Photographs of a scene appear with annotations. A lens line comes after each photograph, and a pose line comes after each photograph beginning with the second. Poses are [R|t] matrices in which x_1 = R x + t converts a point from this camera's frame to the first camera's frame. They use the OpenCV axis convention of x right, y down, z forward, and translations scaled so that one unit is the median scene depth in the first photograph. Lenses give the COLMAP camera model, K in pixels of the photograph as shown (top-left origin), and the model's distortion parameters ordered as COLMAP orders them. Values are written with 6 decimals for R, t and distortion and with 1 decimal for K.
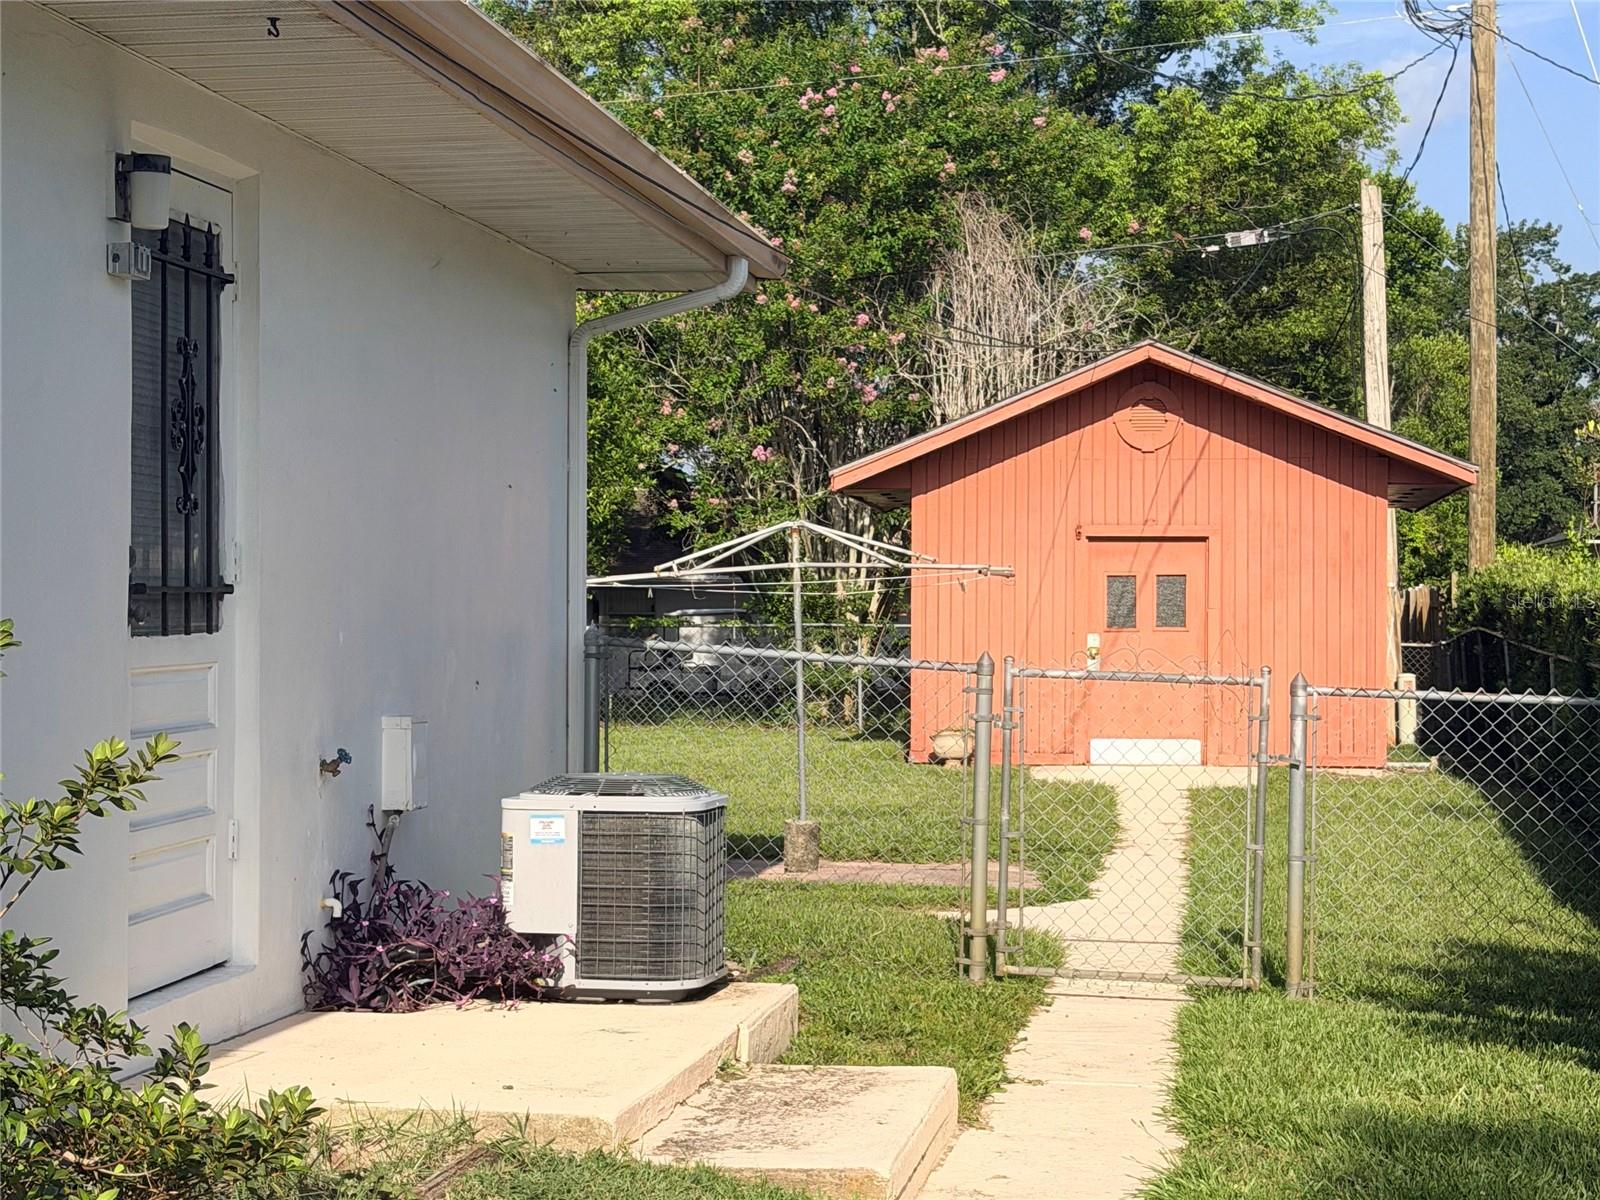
lens RADIAL K [[2975.4, 0, 800.0], [0, 2975.4, 600.0], [0, 0, 1]] dist [0.200873, -0.073718]
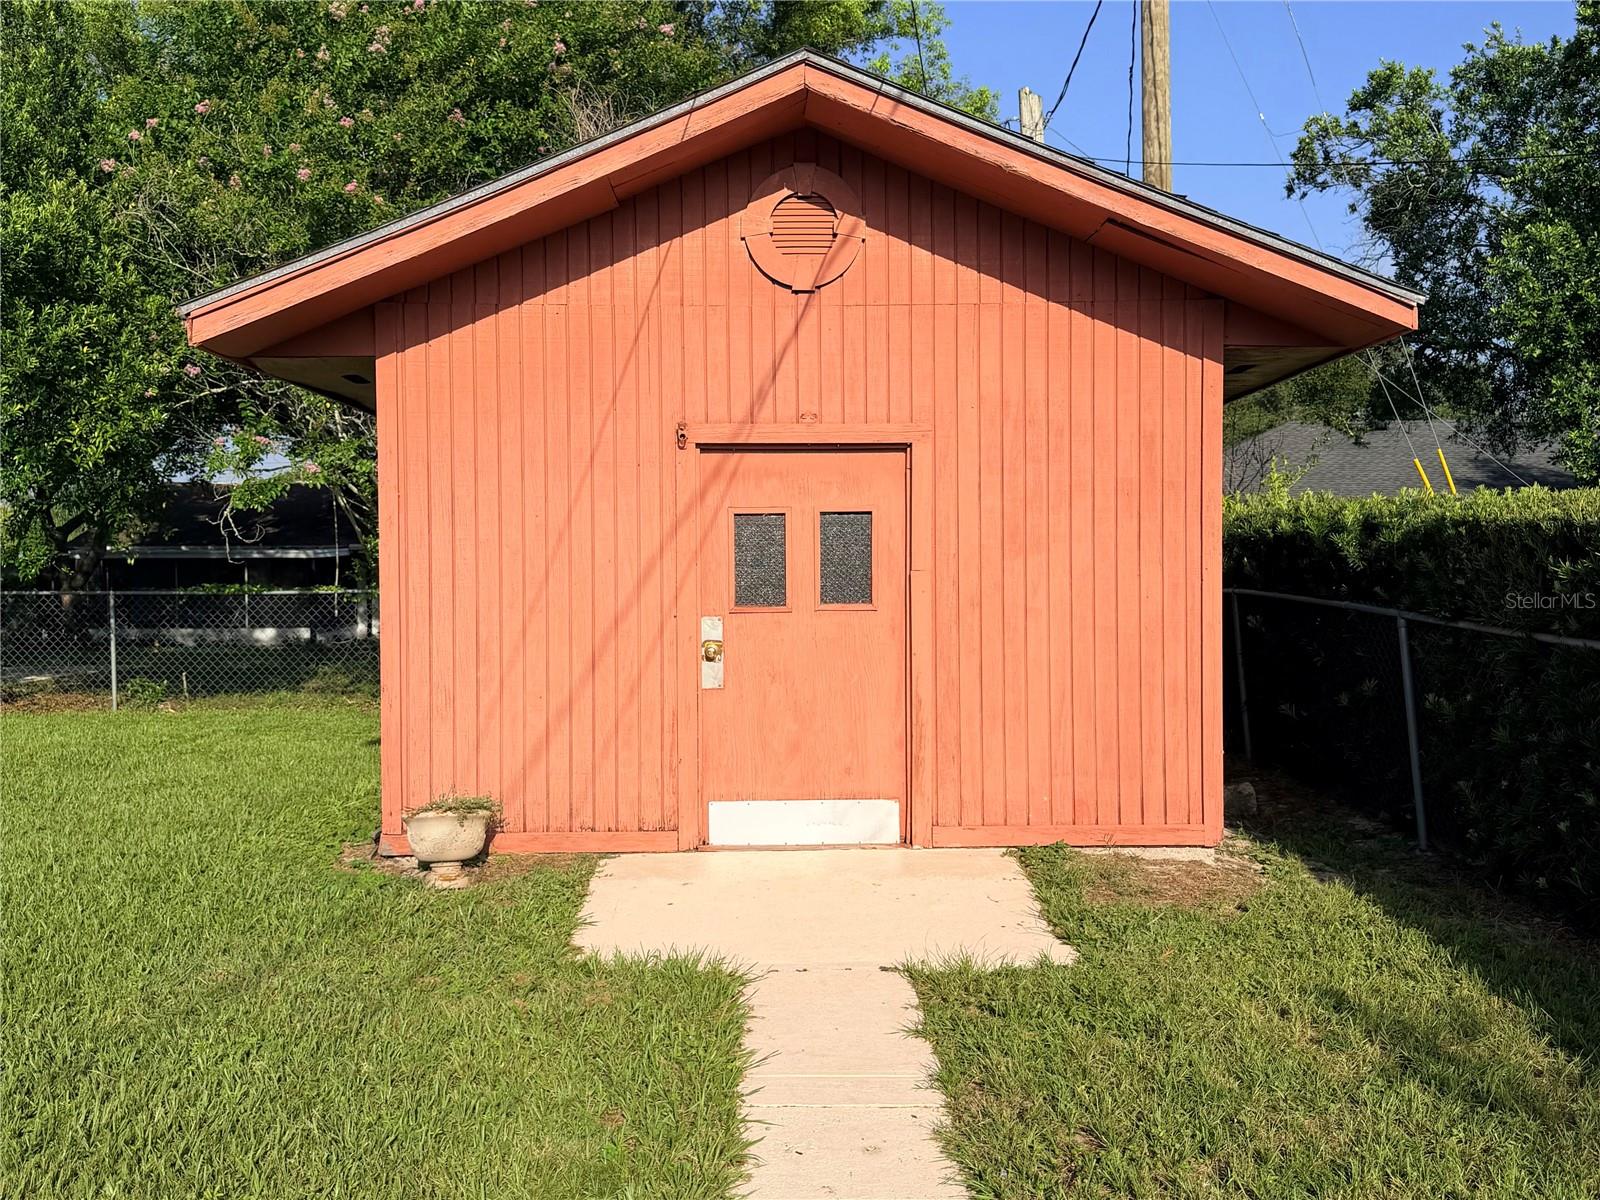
lens RADIAL K [[1365.8, 0, 813.1], [0, 1365.8, 597.6], [0, 0, 1]] dist [0.064760, 0.000242]
pose [[0.991325, -0.013009, 0.130790, 0.084018], [0.010511, 0.999749, 0.019768, 0.002612], [-0.131015, -0.018221, 0.991213, 0.744001]]
